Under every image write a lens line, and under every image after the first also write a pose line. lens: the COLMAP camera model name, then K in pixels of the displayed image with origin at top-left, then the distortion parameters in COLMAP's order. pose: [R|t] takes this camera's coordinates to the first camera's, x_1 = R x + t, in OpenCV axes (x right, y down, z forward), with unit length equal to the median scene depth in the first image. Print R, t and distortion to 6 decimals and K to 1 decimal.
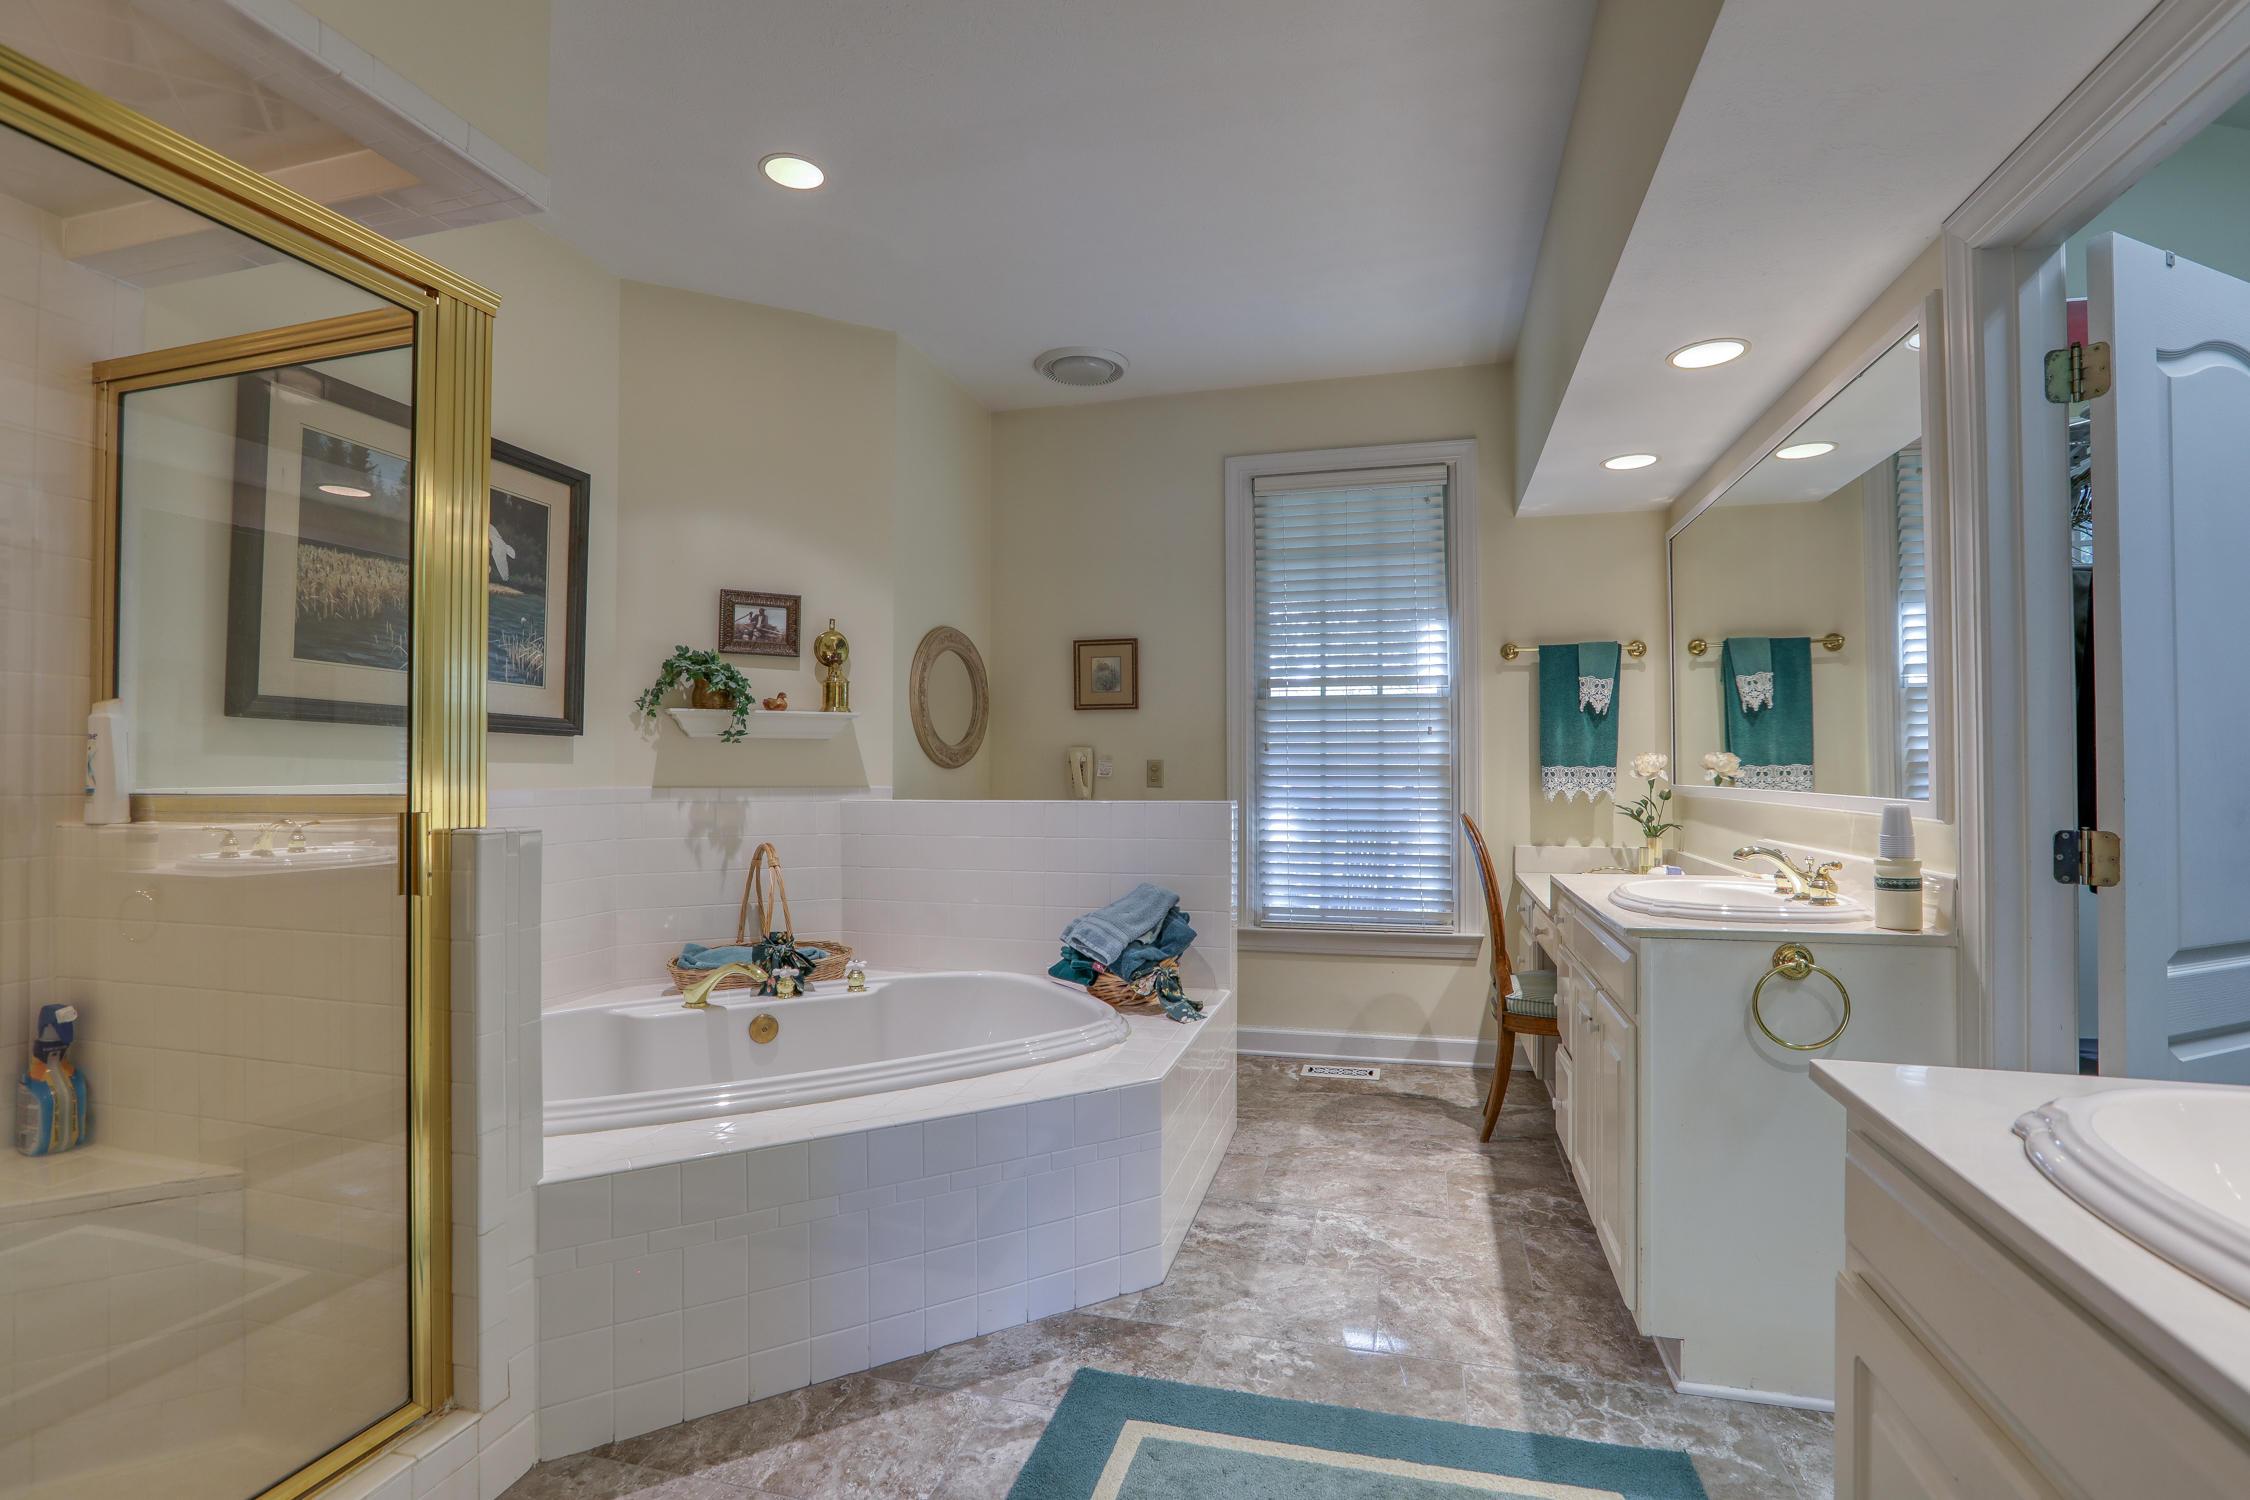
lens RADIAL K [[1044.0, 0, 1132.7], [0, 1044.0, 759.6], [0, 0, 1]] dist [-0.037733, 0.010016]
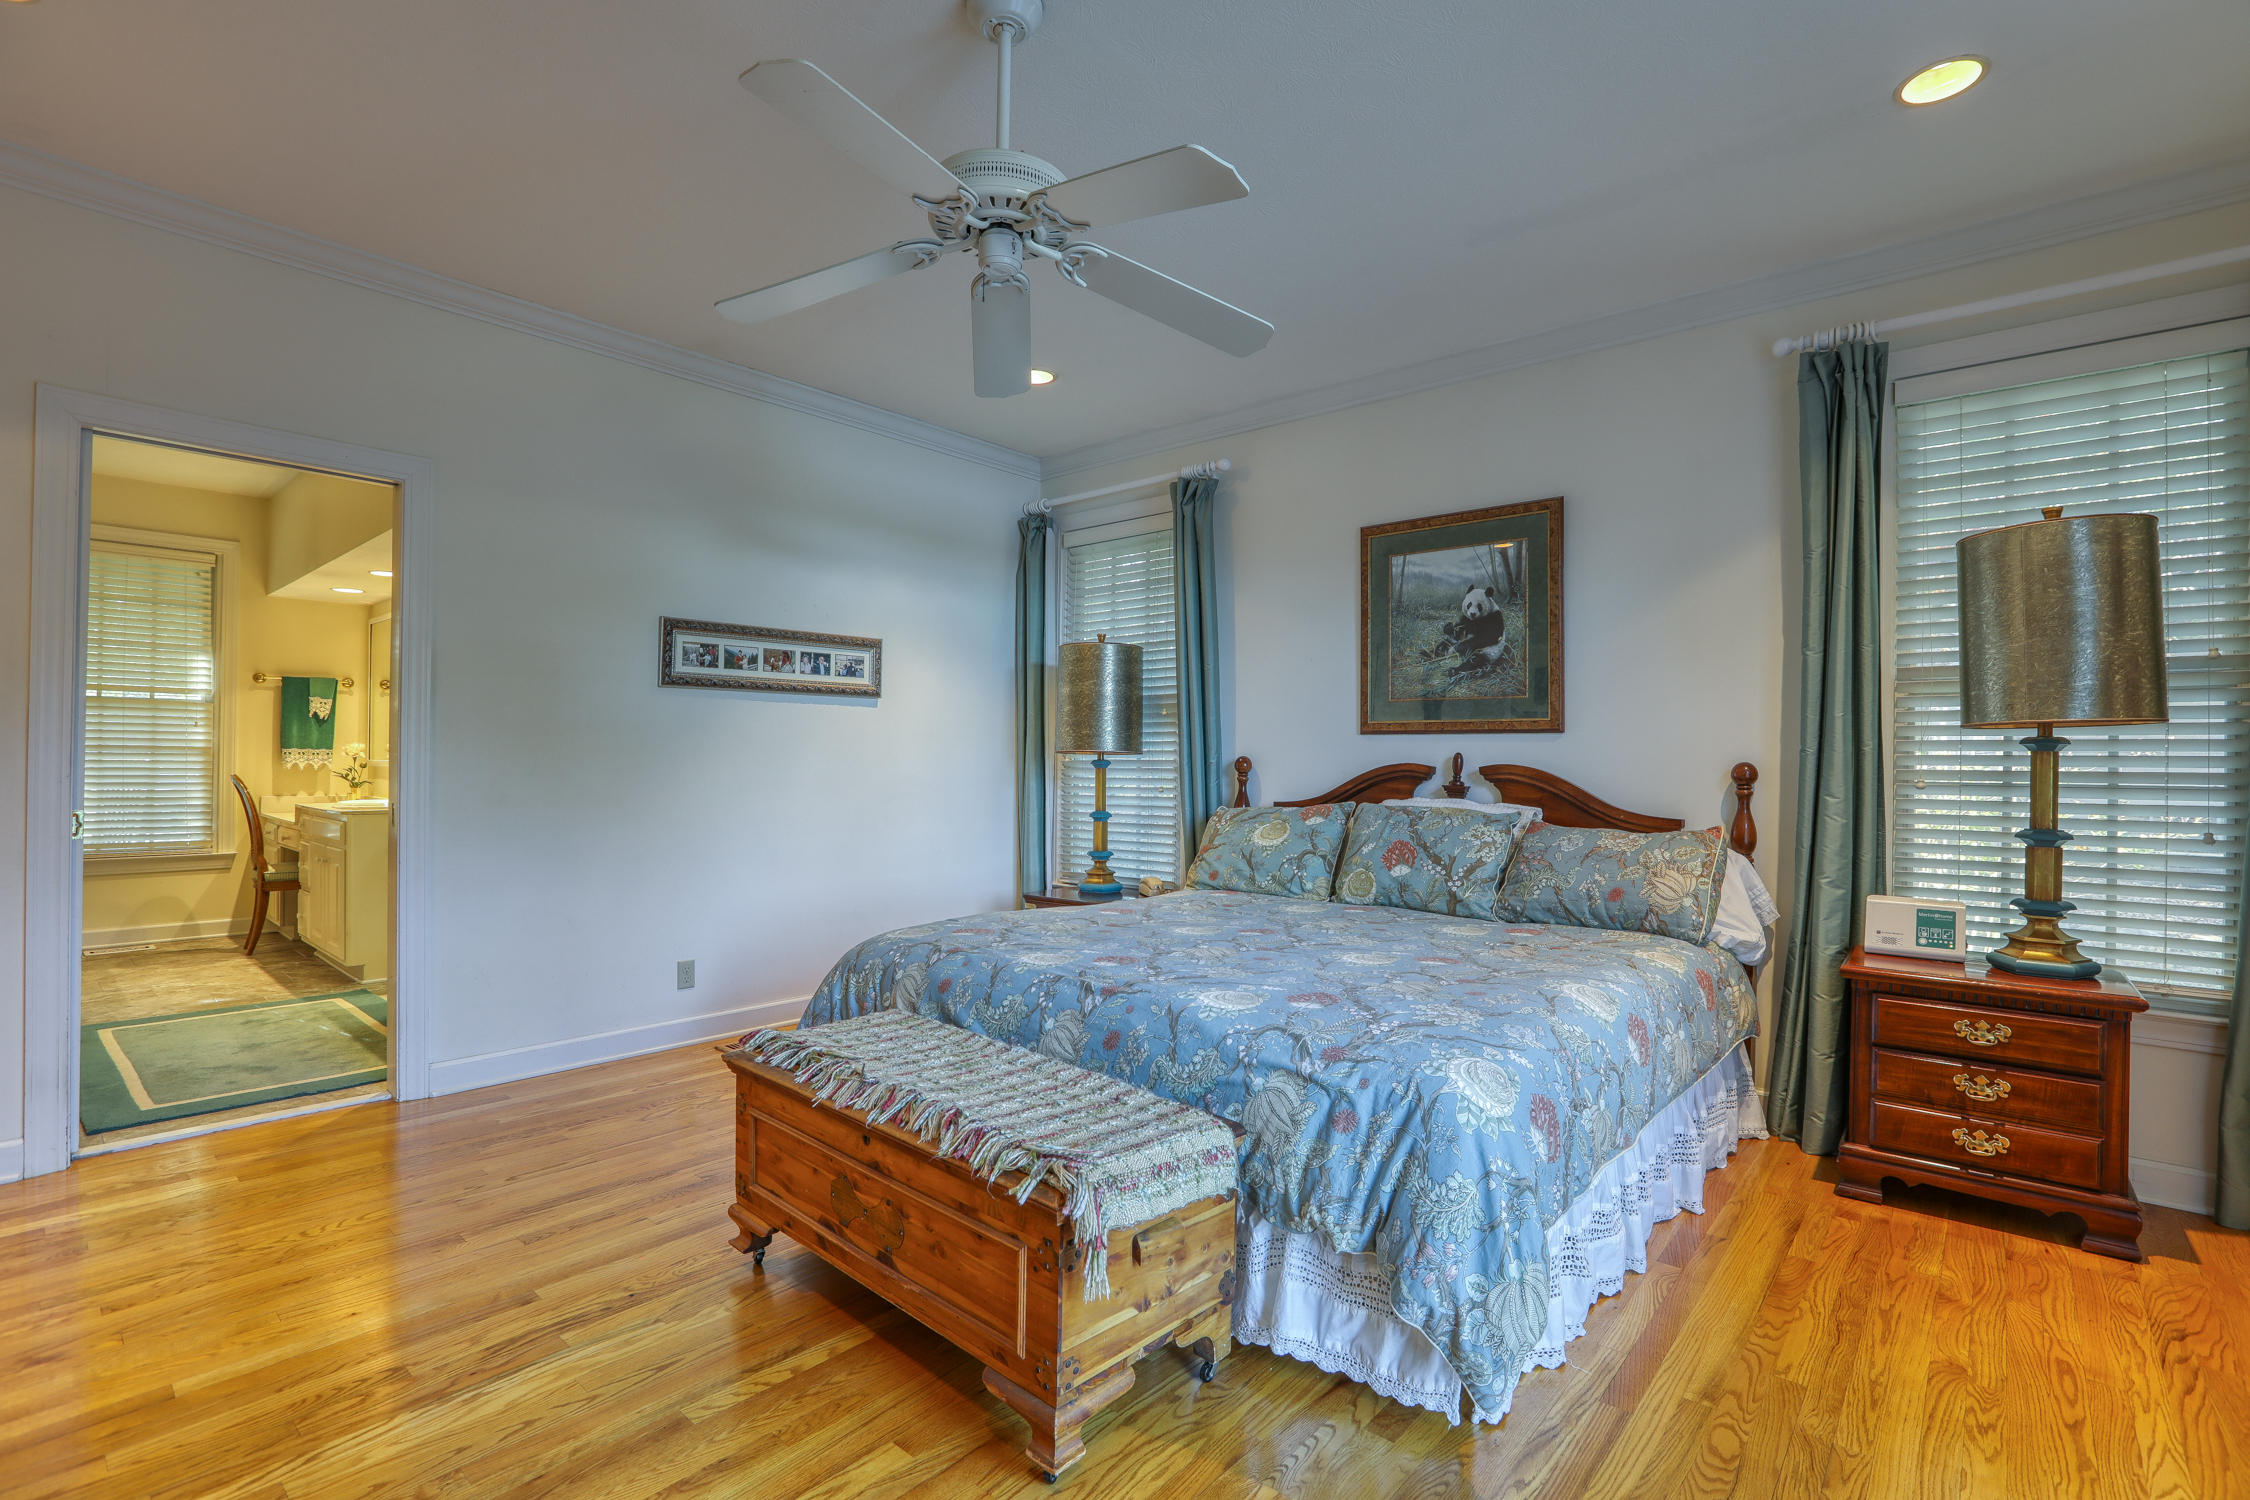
lens RADIAL K [[1044.0, 0, 1159.2], [0, 1044.0, 750.3], [0, 0, 1]] dist [-0.037733, 0.010016]
pose [[0.432212, 0.015702, 0.901635, -0.481100], [-0.019005, 0.999785, -0.008301, -0.004001], [-0.901572, -0.013548, 0.432417, -0.993036]]
